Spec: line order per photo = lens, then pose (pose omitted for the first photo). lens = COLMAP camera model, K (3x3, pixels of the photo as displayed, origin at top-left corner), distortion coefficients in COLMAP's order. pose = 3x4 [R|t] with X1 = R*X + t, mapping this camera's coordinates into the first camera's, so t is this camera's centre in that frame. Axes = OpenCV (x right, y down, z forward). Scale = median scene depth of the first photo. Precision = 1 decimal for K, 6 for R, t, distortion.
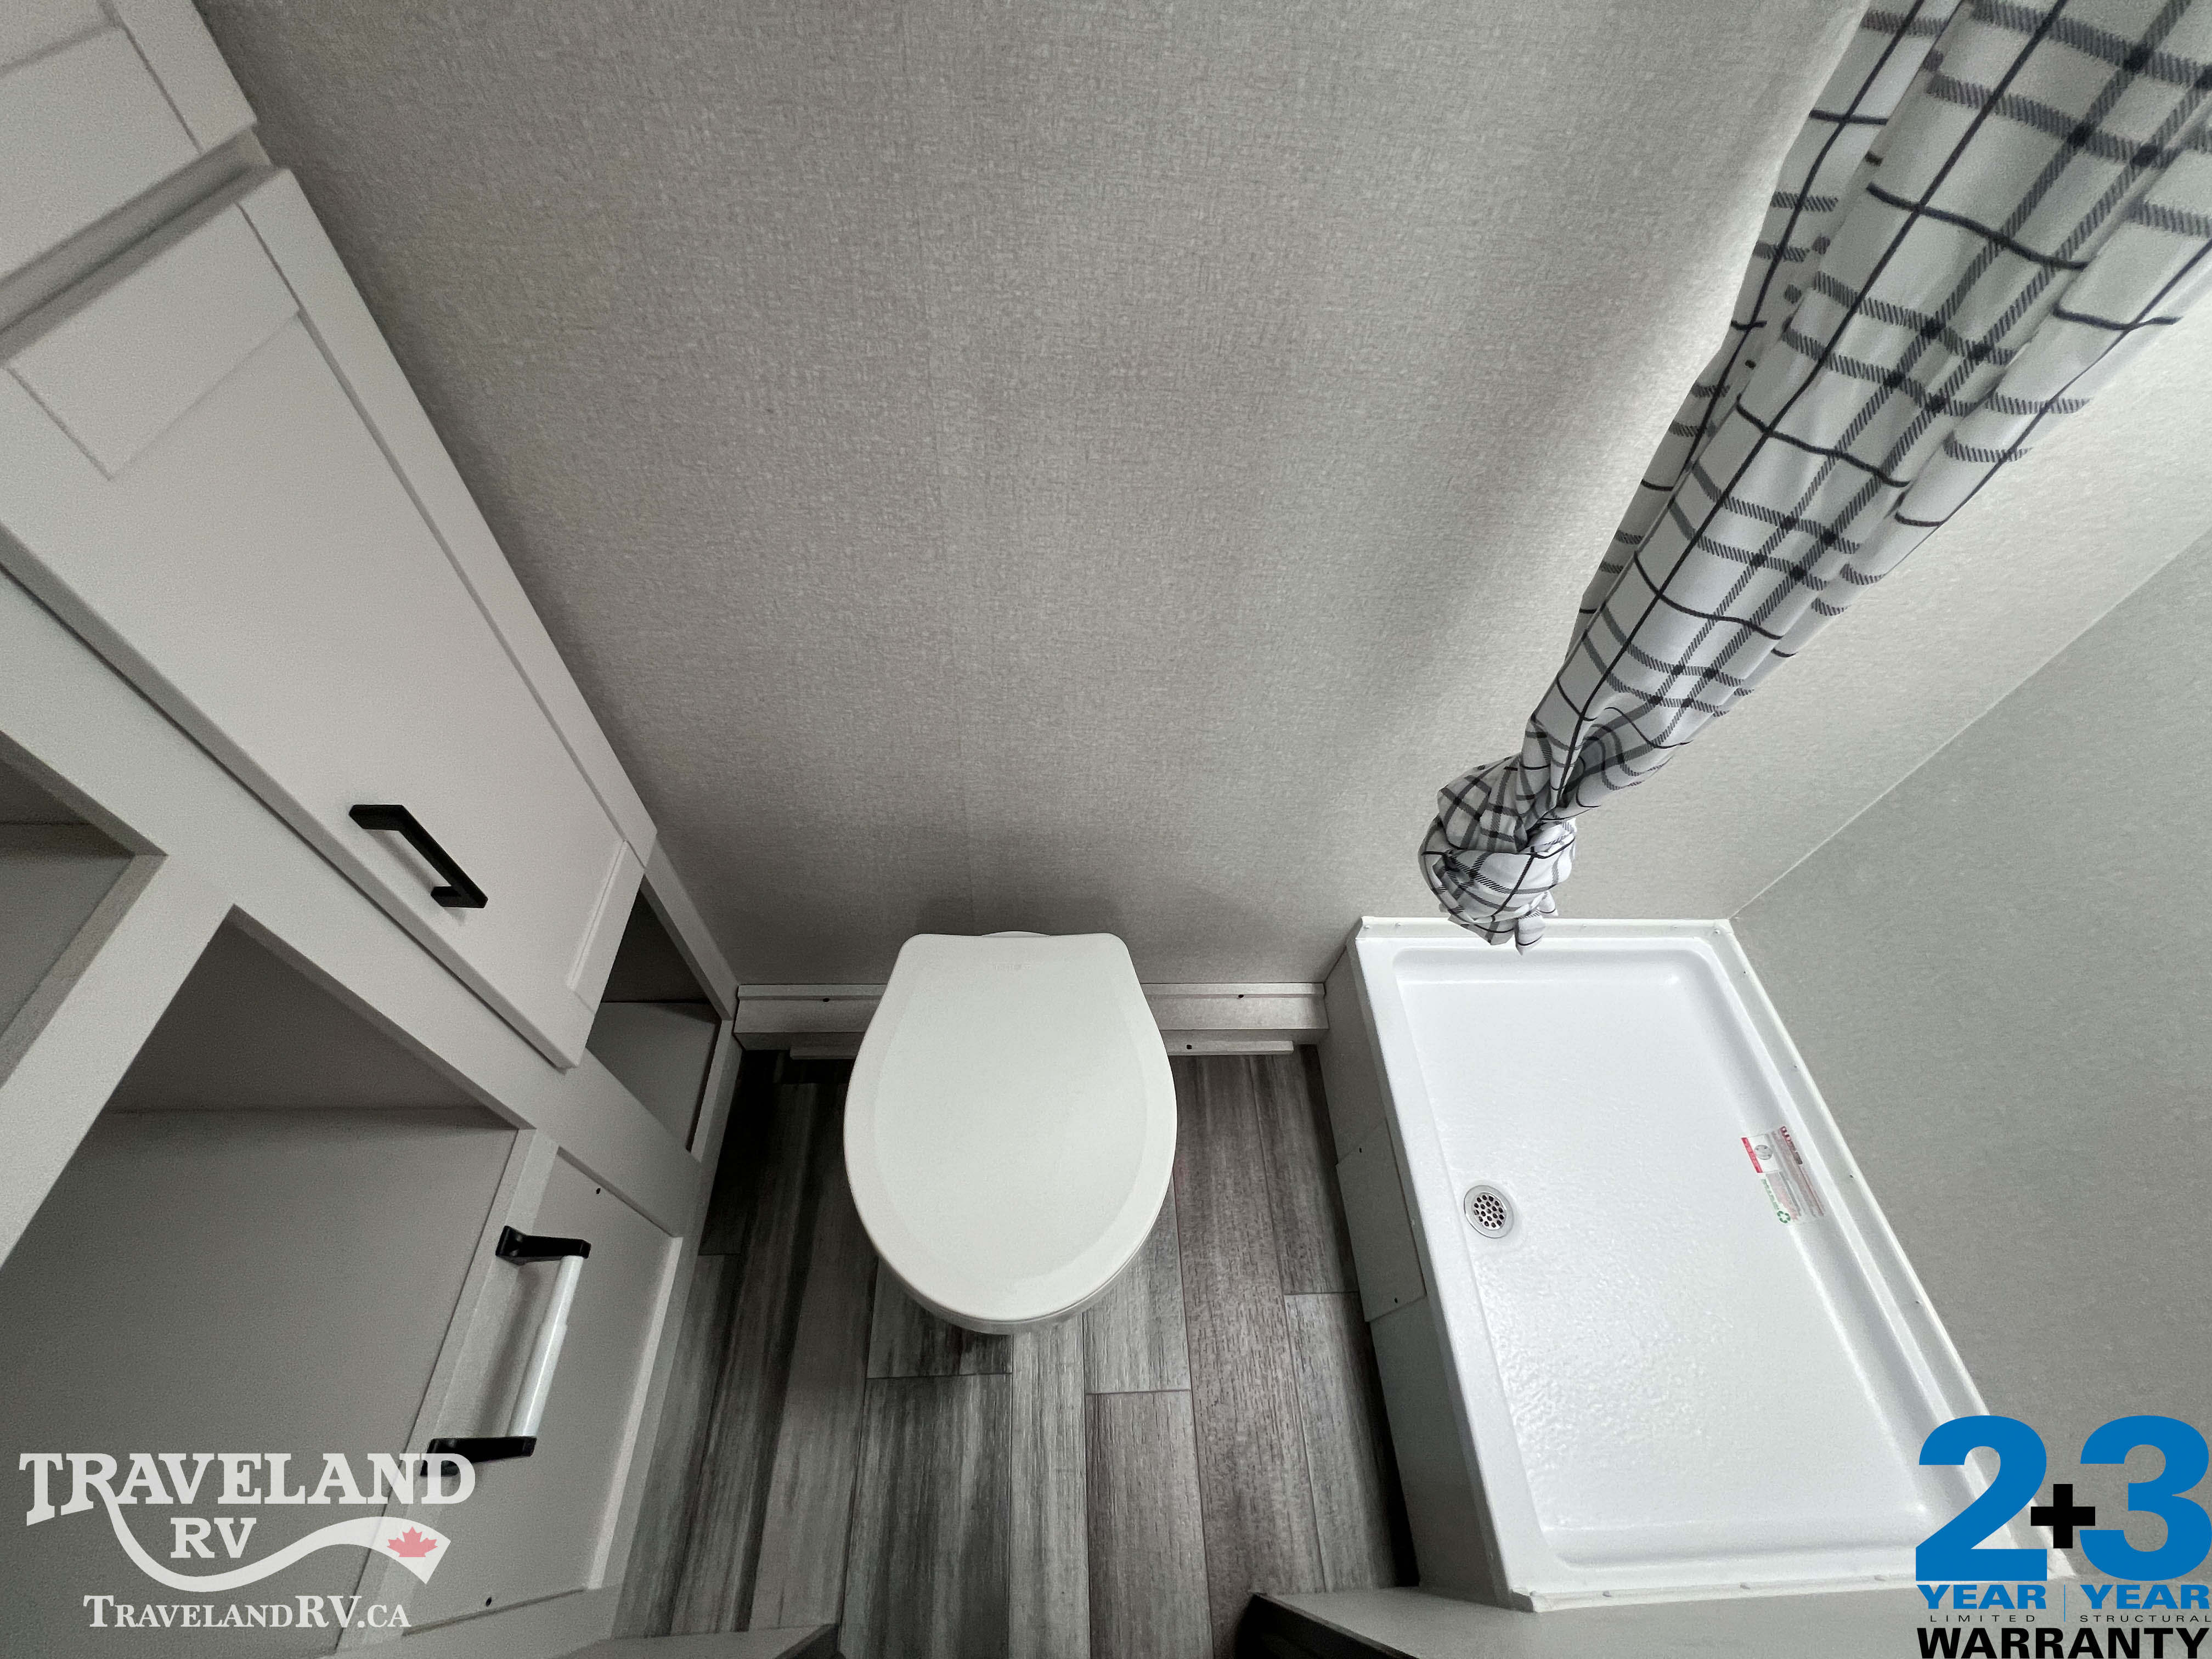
lens RADIAL K [[887.7, 0, 1101.9], [0, 887.7, 829.8], [0, 0, 1]] dist [-0.002746, 0.000613]
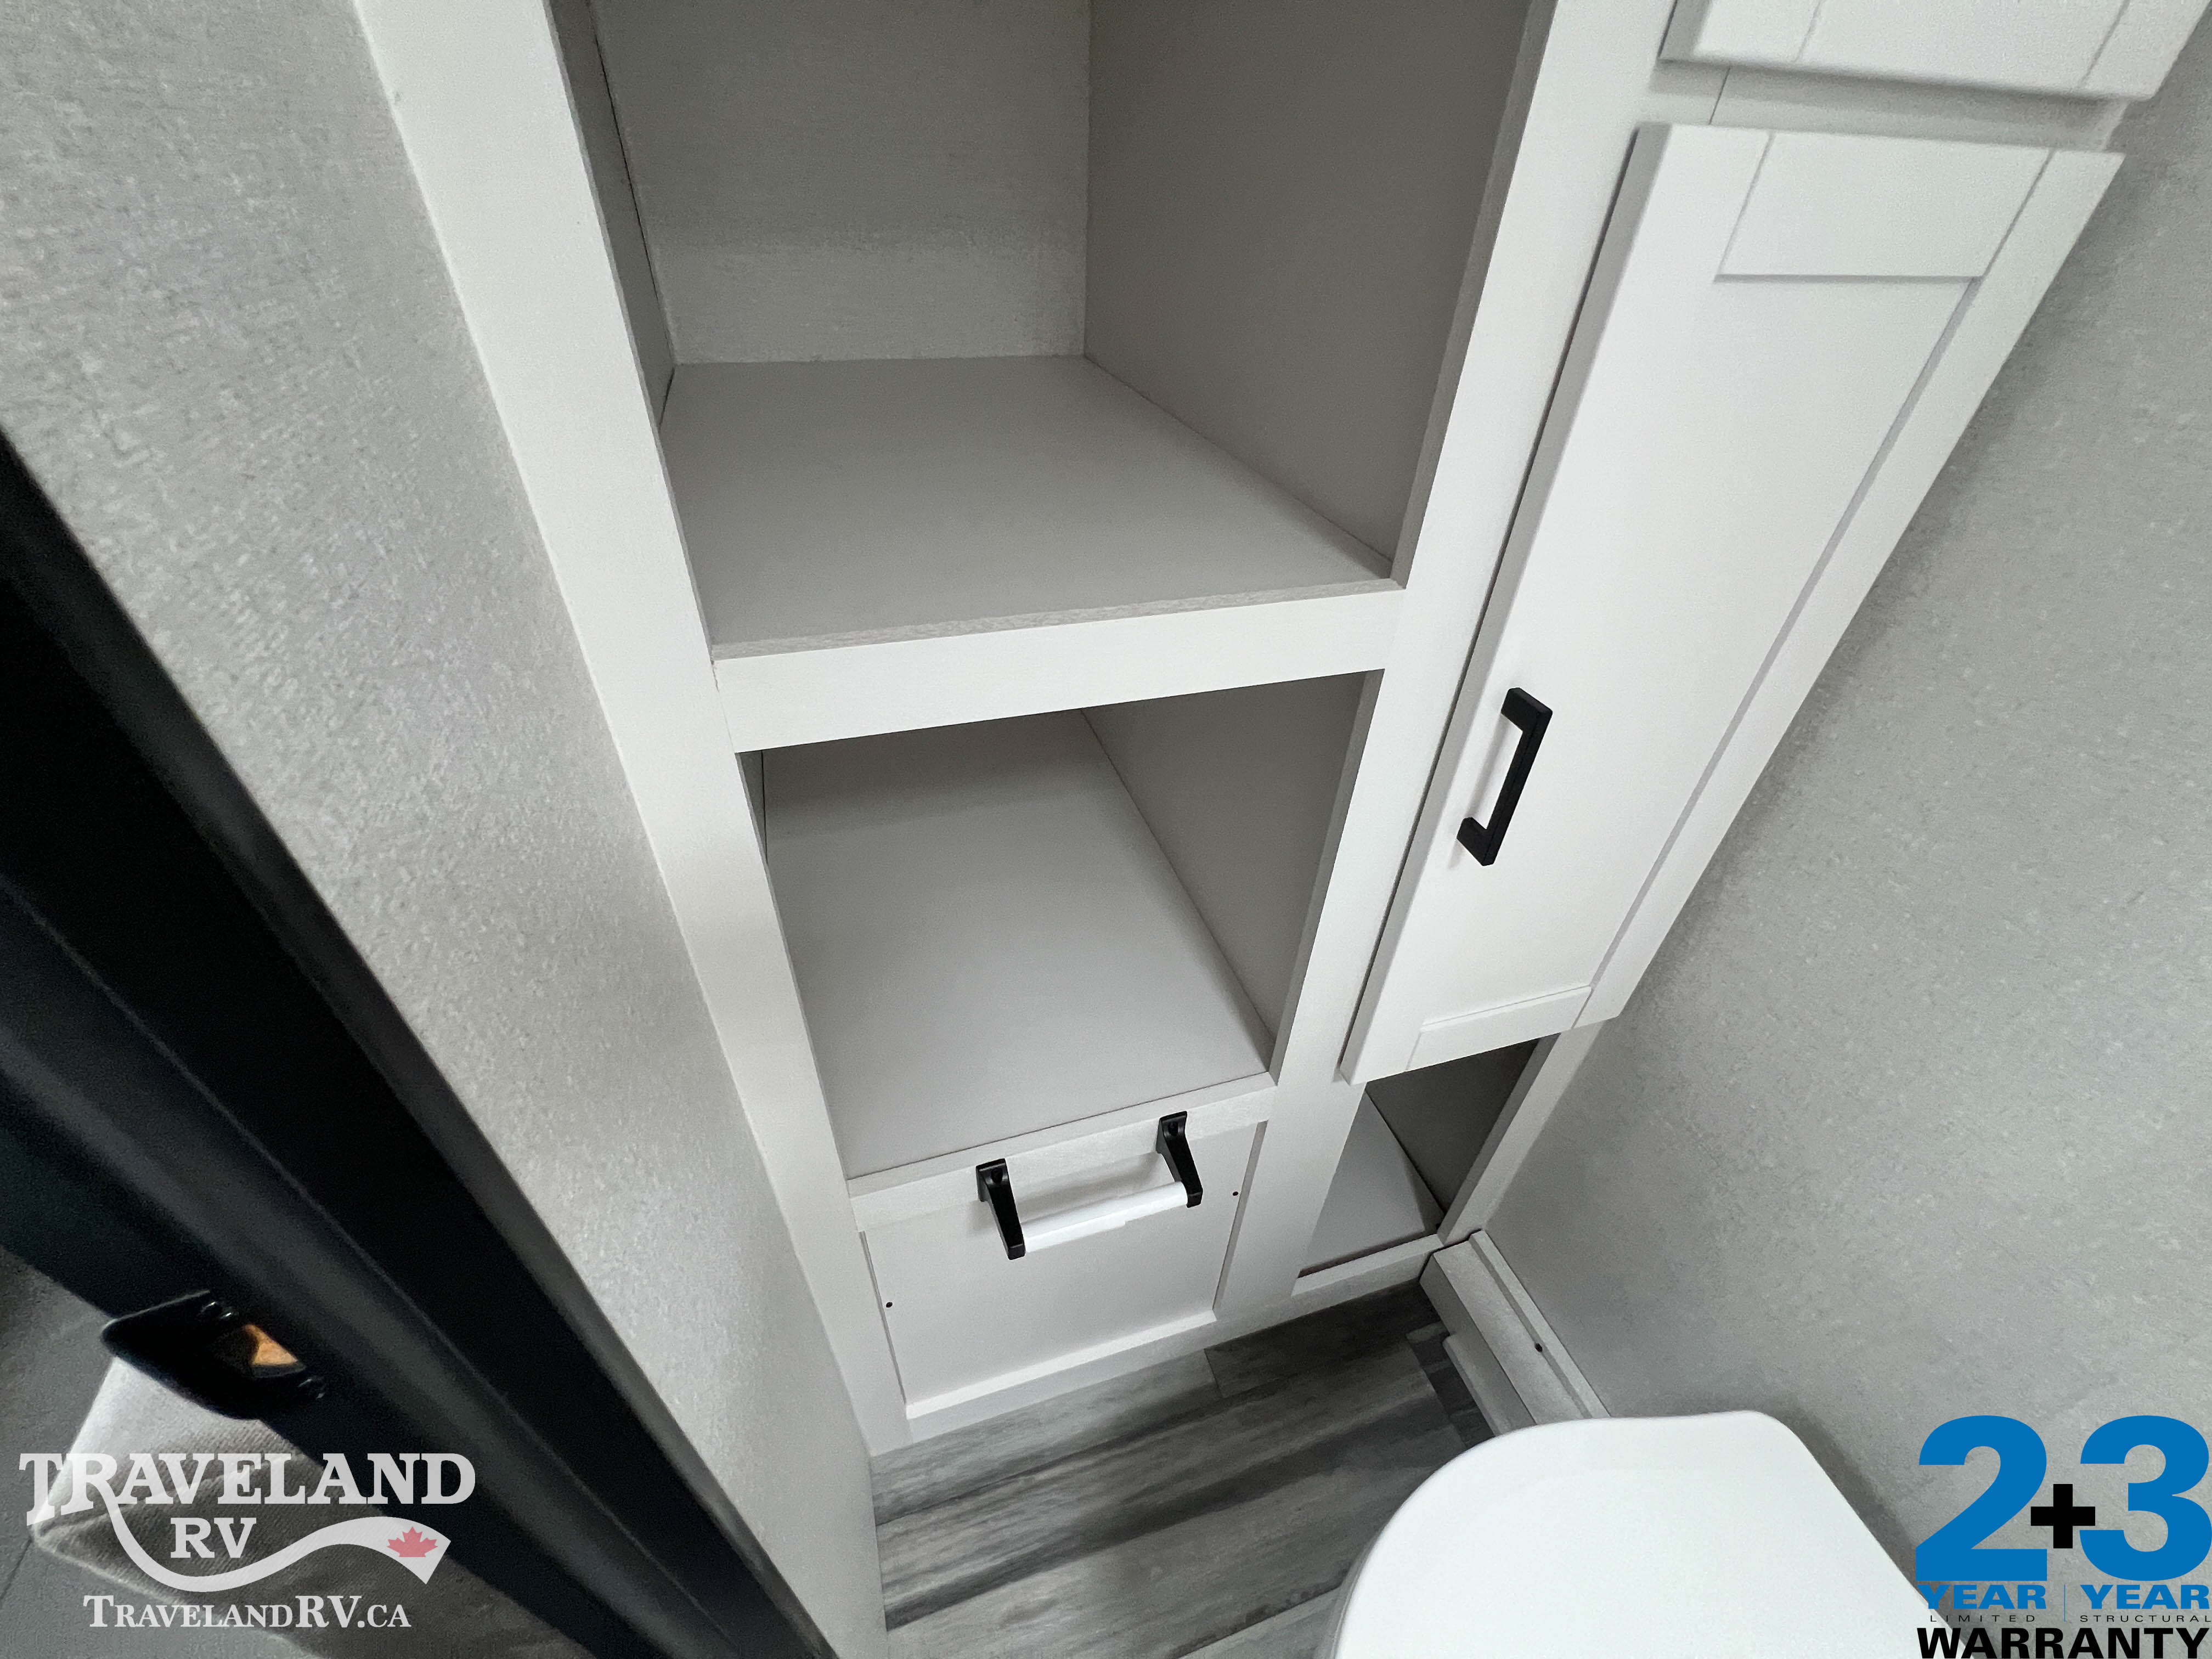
lens RADIAL K [[886.6, 0, 1101.2], [0, 886.6, 827.1], [0, 0, 1]] dist [-0.002695, 0.000611]
pose [[0.272341, 0.535985, -0.799094, -0.074222], [-0.781855, 0.607331, 0.140896, 0.146850], [0.560833, 0.586404, 0.584463, 0.156597]]
